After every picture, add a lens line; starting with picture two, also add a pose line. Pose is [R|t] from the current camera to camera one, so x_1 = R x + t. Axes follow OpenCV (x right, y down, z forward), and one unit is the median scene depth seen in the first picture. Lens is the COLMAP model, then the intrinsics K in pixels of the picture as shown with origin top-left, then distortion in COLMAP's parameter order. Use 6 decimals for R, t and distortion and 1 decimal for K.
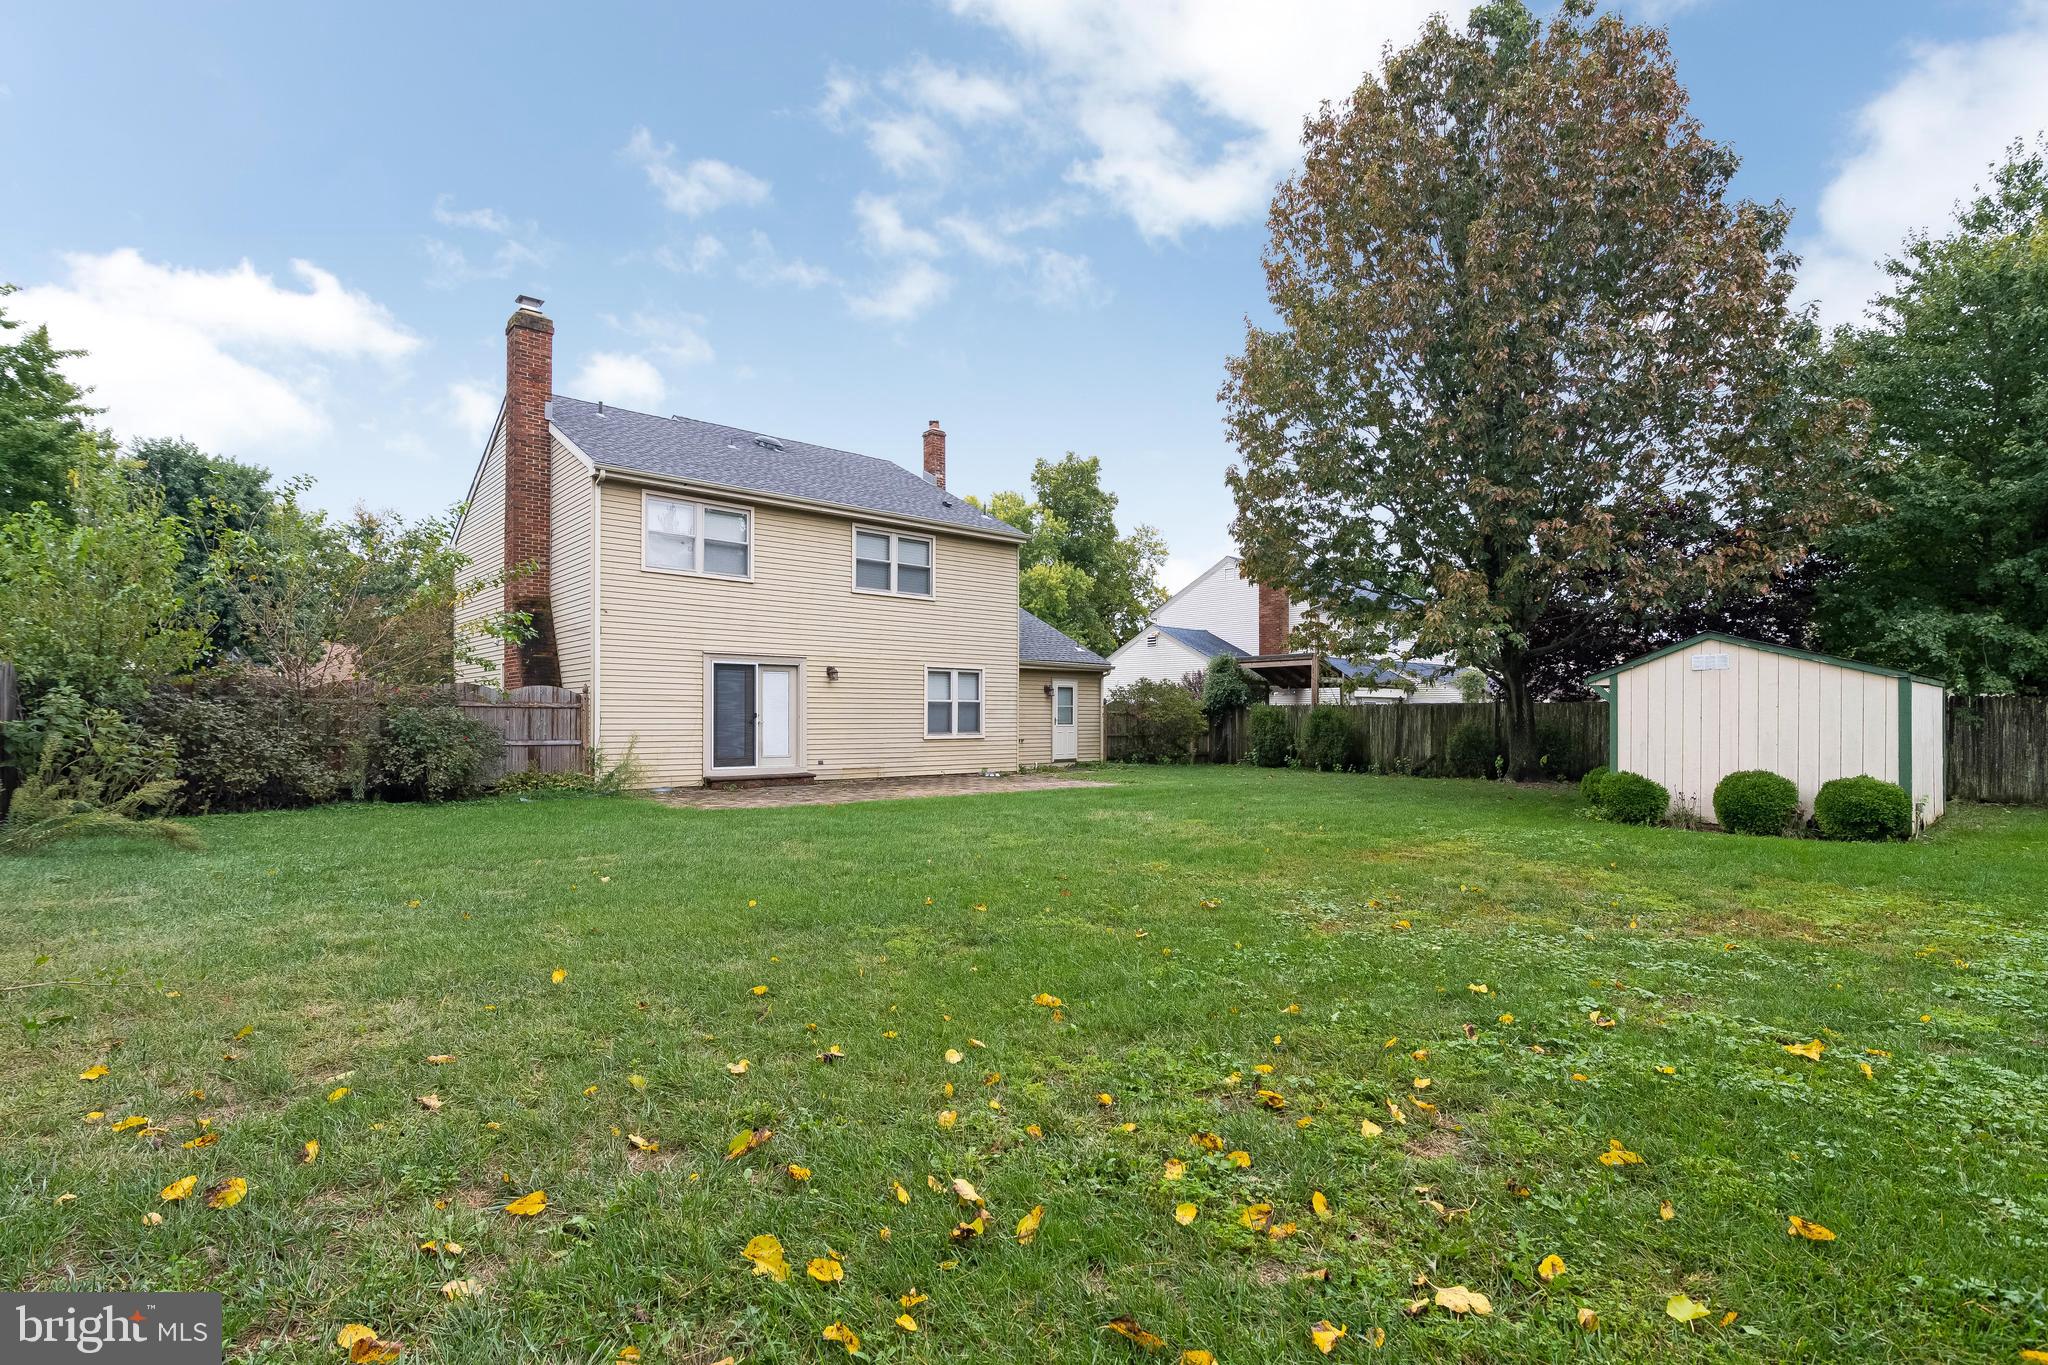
lens RADIAL K [[991.3, 0, 1024.0], [0, 991.3, 682.5], [0, 0, 1]] dist [-0.001698, -0.000032]
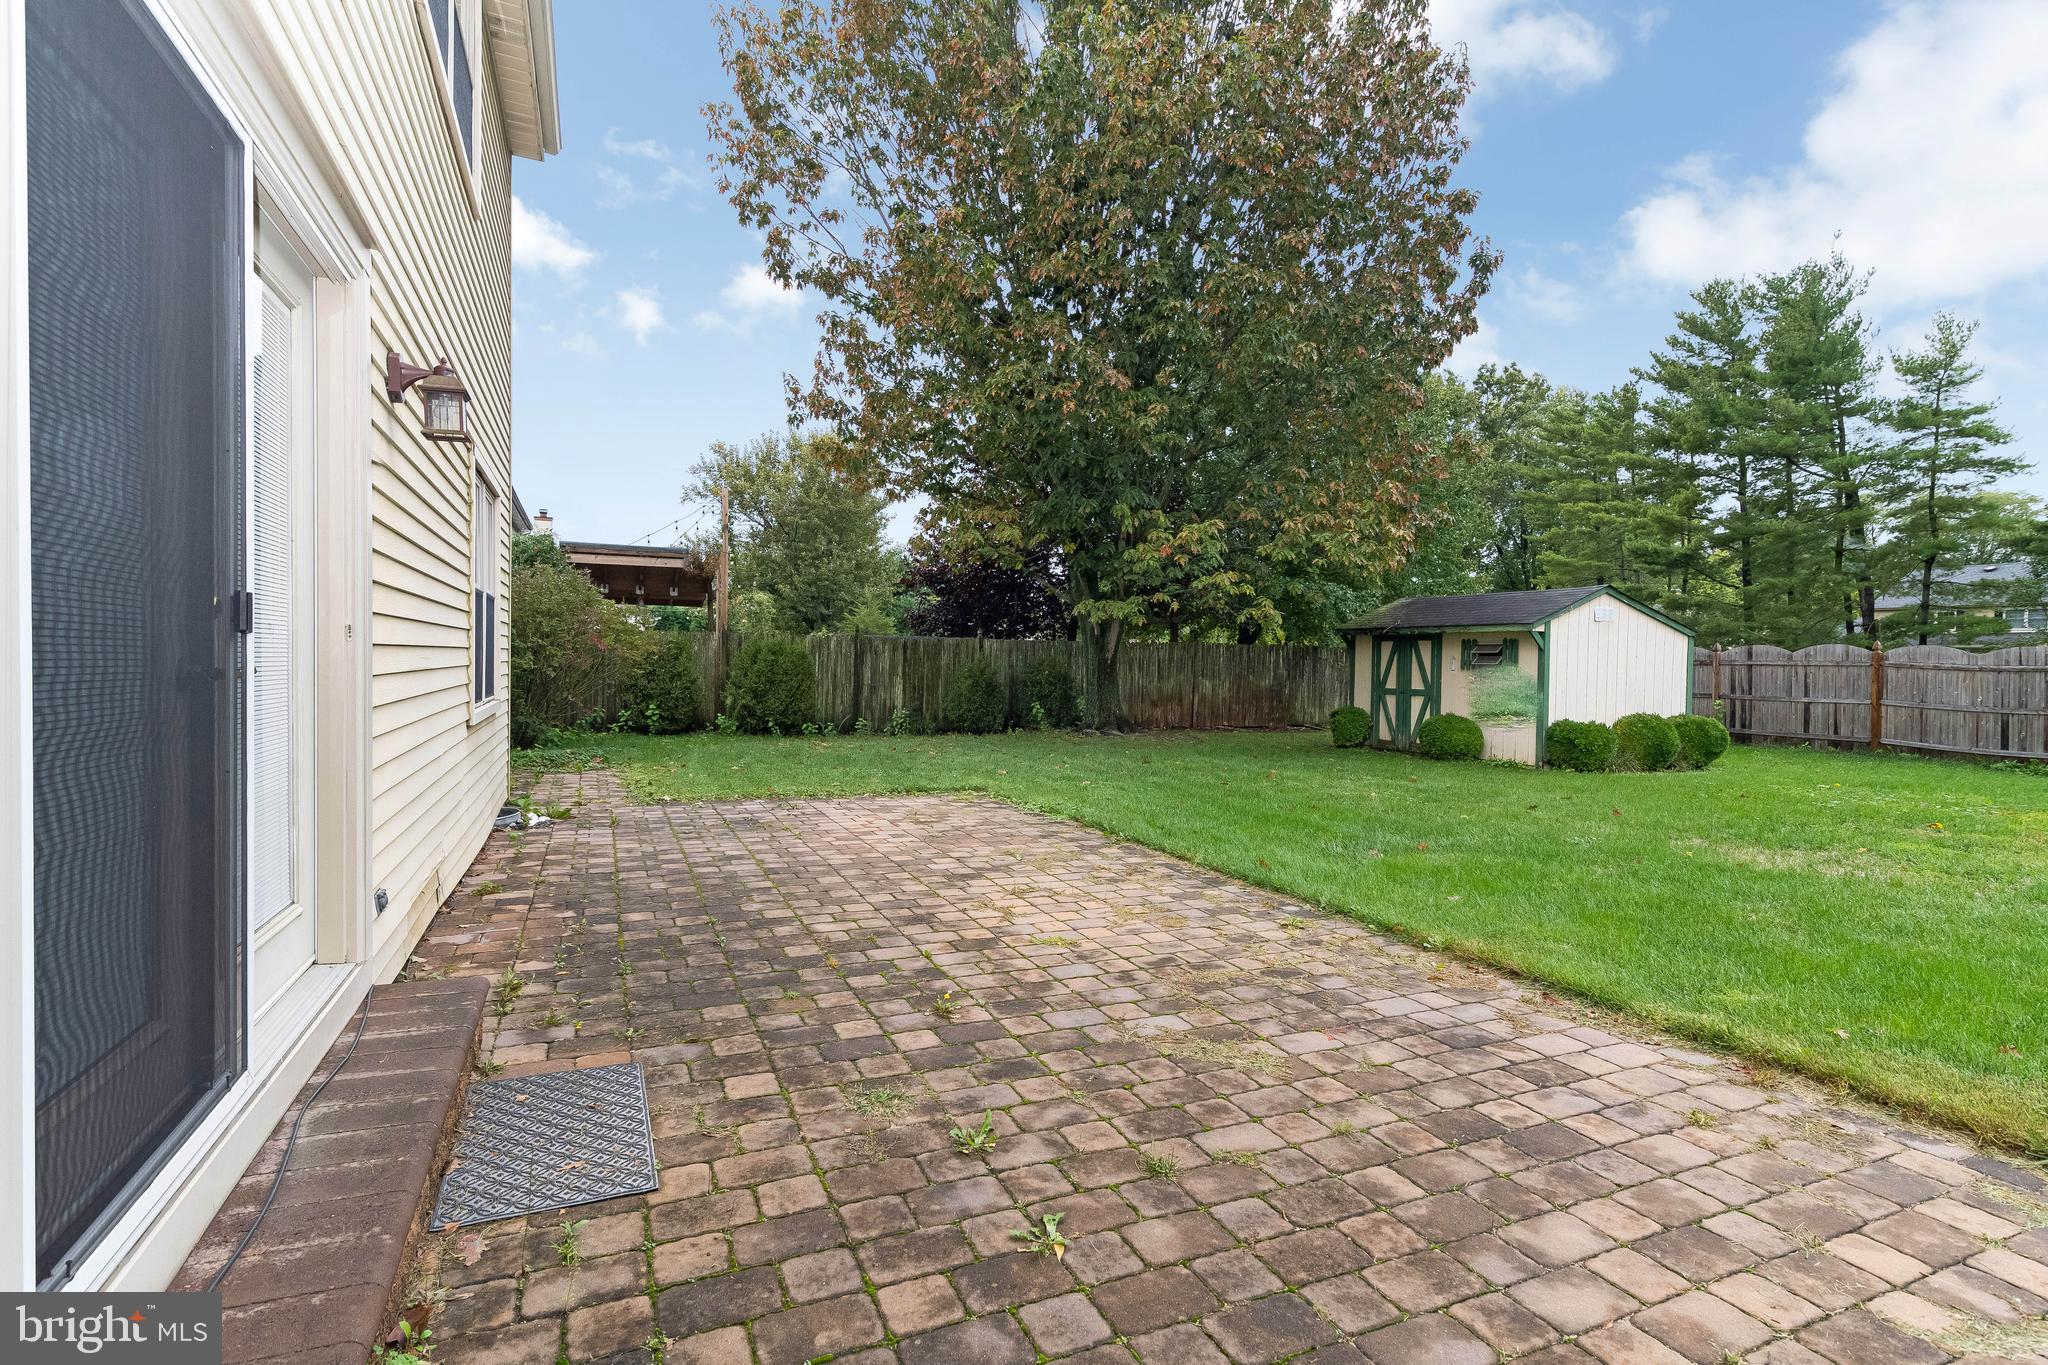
lens RADIAL K [[972.2, 0, 1024.0], [0, 972.2, 682.5], [0, 0, 1]] dist [-0.003437, -0.000028]
pose [[0.318163, -0.017911, 0.947867, -0.315292], [-0.048660, 0.998195, 0.035196, 0.030488], [-0.946786, -0.057321, 0.316717, 0.807750]]
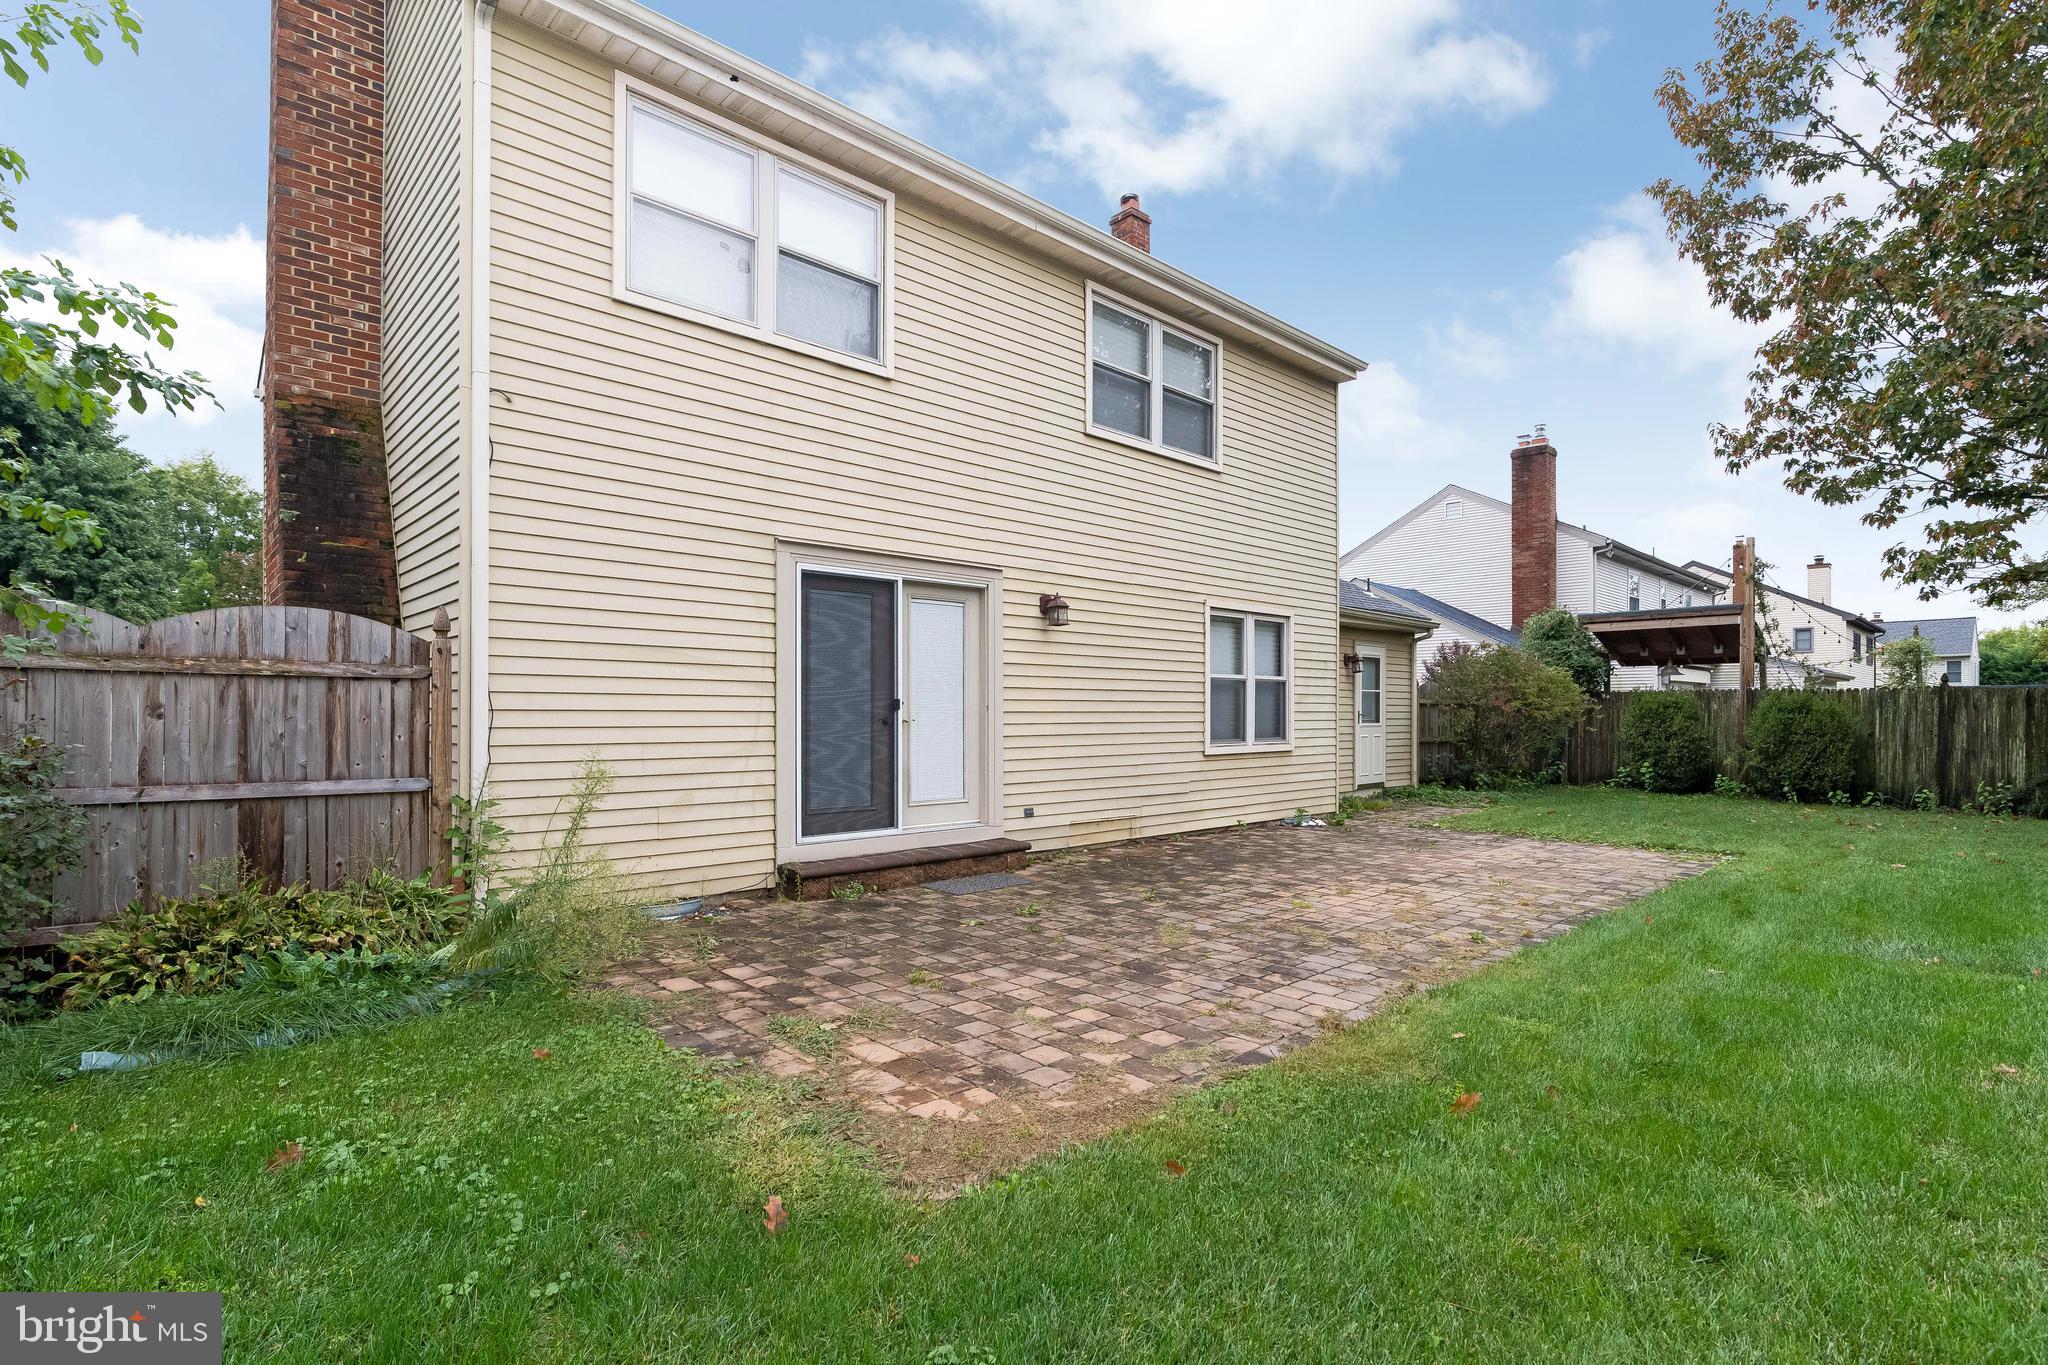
lens RADIAL K [[972.2, 0, 1024.0], [0, 972.2, 682.5], [0, 0, 1]] dist [-0.003437, -0.000028]
pose [[0.999855, 0.000374, 0.017003, -0.204978], [-0.000454, 0.999989, 0.004751, 0.020288], [-0.017001, -0.004758, 0.999844, 0.544864]]
